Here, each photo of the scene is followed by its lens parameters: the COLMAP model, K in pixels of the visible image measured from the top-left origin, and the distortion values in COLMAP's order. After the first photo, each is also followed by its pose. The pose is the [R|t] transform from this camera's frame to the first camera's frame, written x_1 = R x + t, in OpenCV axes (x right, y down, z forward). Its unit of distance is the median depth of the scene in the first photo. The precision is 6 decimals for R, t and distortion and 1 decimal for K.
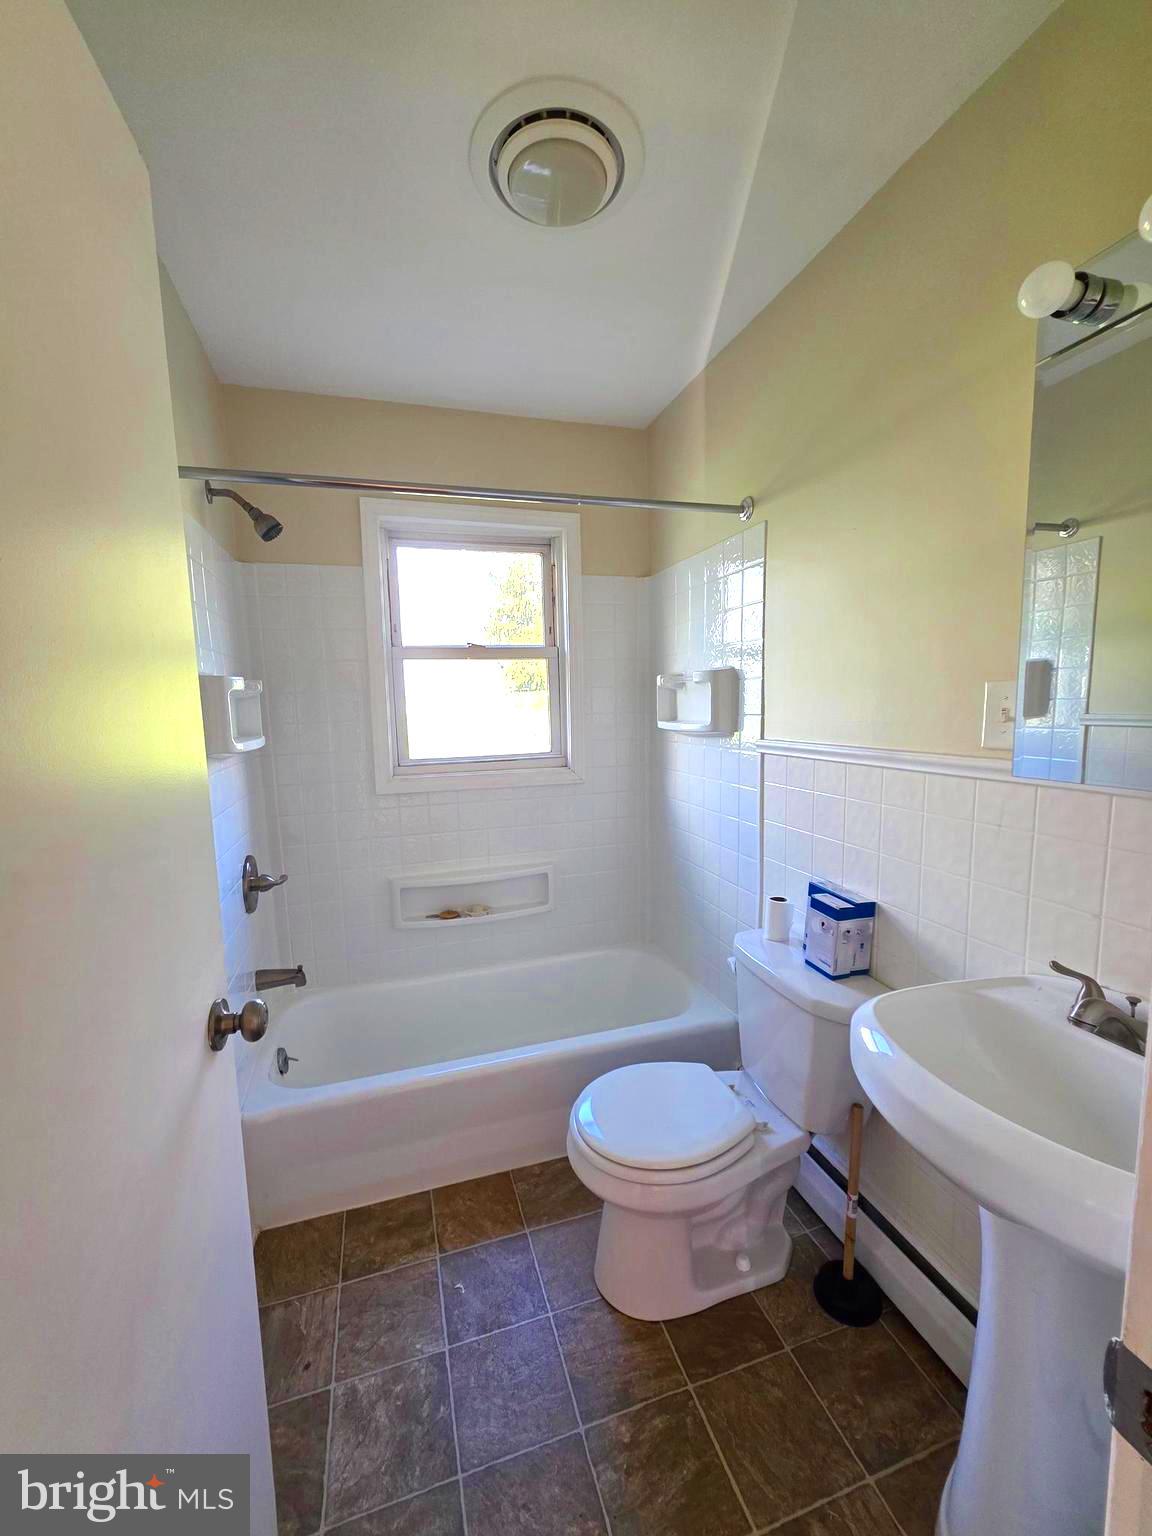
lens RADIAL K [[614.0, 0, 574.3], [0, 614.0, 775.6], [0, 0, 1]] dist [0.001977, 0.000969]
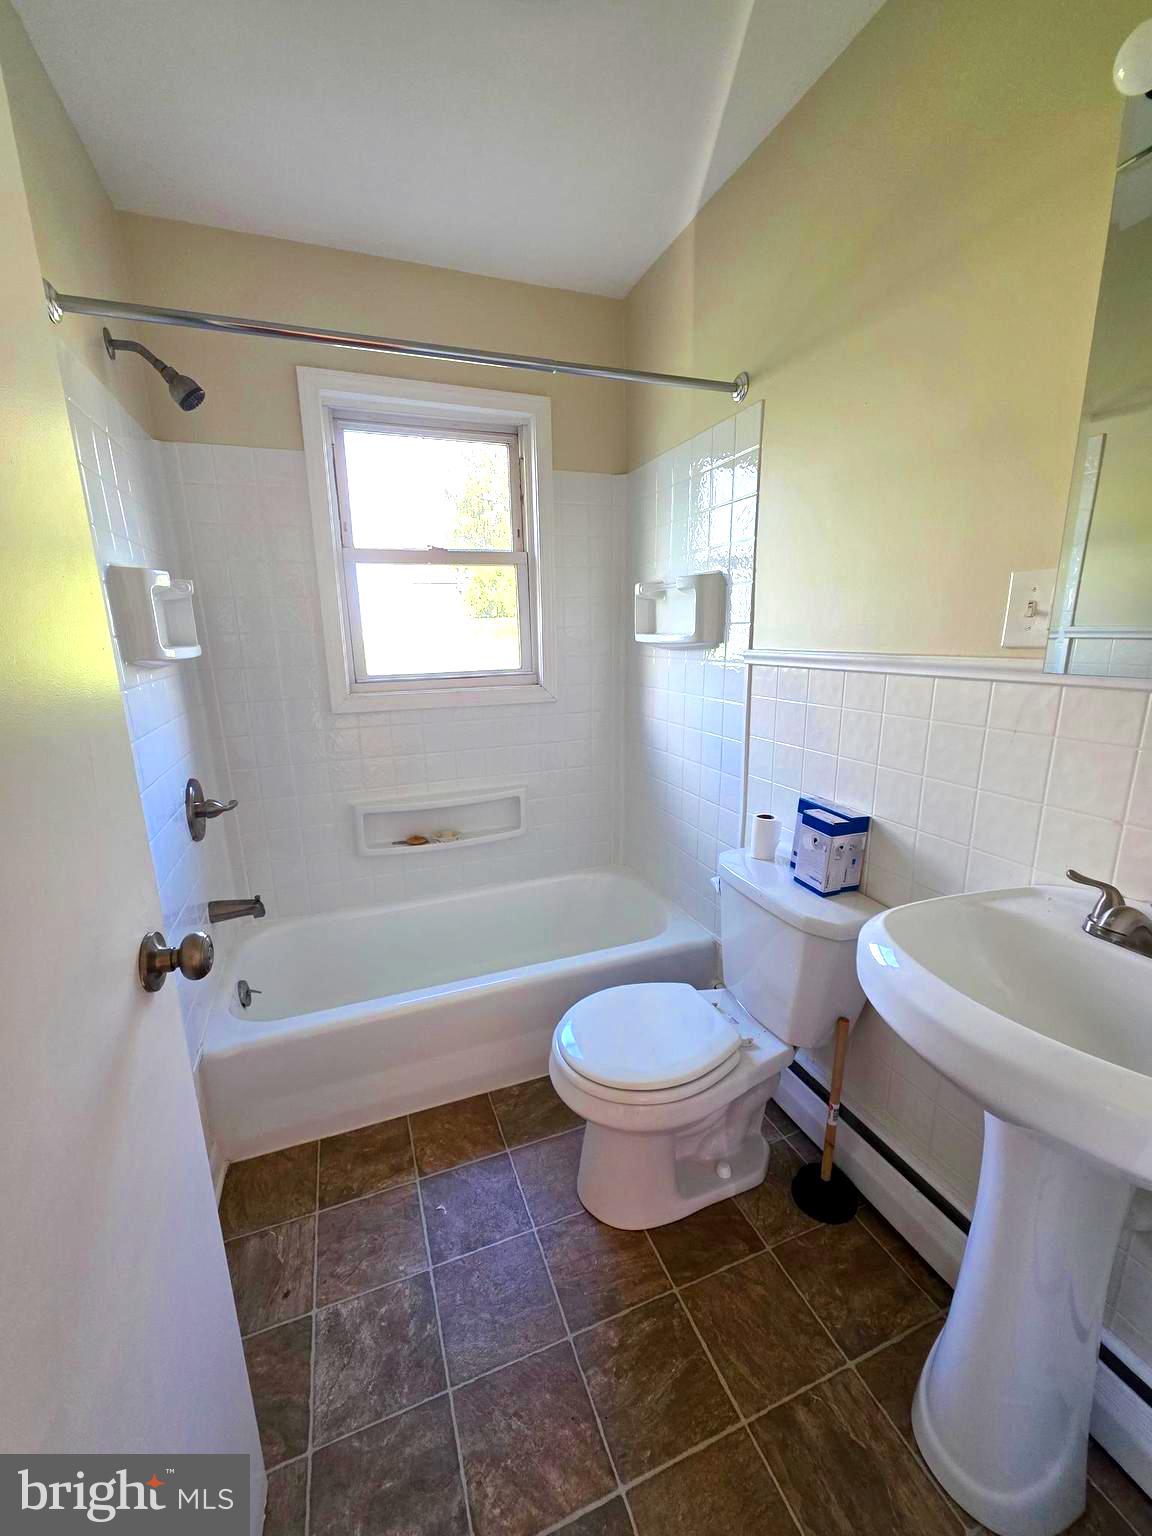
lens RADIAL K [[610.6, 0, 573.0], [0, 610.6, 772.0], [0, 0, 1]] dist [0.001853, -0.000107]
pose [[0.998126, -0.010798, 0.060228, -0.027830], [0.004348, 0.994333, 0.106217, 0.033411], [-0.061033, -0.105756, 0.992517, 0.090310]]
